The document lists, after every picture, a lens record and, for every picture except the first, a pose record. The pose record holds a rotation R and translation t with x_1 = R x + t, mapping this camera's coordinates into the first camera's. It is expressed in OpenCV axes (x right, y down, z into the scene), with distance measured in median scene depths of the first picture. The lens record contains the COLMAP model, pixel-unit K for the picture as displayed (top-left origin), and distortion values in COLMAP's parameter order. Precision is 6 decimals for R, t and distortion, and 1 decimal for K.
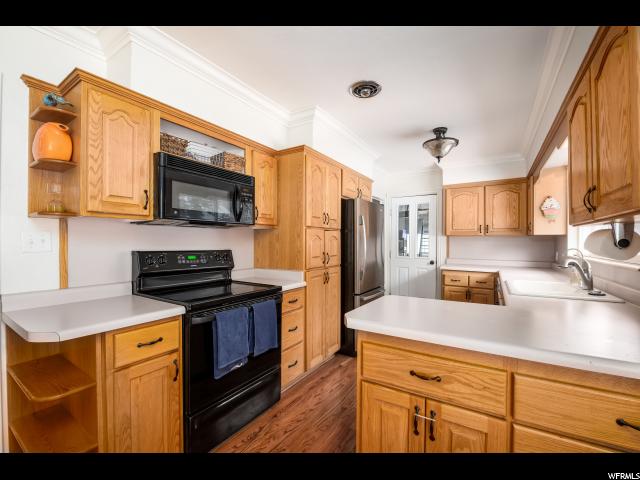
lens RADIAL K [[276.3, 0, 317.9], [0, 276.3, 241.6], [0, 0, 1]] dist [-0.013252, -0.000212]
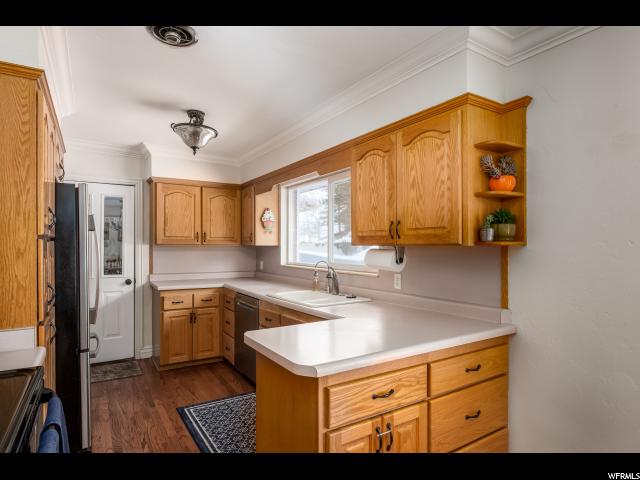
lens RADIAL K [[377.6, 0, 320.2], [0, 377.6, 245.5], [0, 0, 1]] dist [-0.007175, 0.000086]
pose [[0.419383, -0.004238, 0.907800, -0.334229], [-0.001961, 0.999983, 0.005574, -0.030933], [-0.907807, -0.004118, 0.419367, 0.197119]]
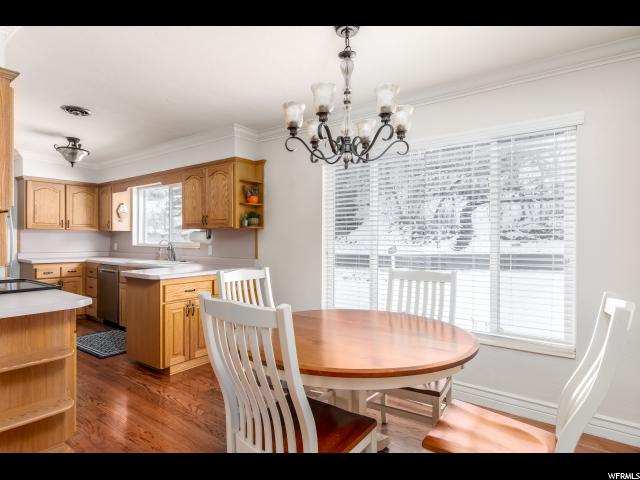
lens RADIAL K [[402.9, 0, 313.9], [0, 402.9, 239.7], [0, 0, 1]] dist [-0.006892, 0.002424]
pose [[0.083034, -0.006231, 0.996527, -1.007642], [-0.005697, 0.999961, 0.006727, -0.000056], [-0.996530, -0.006236, 0.082995, -0.130959]]
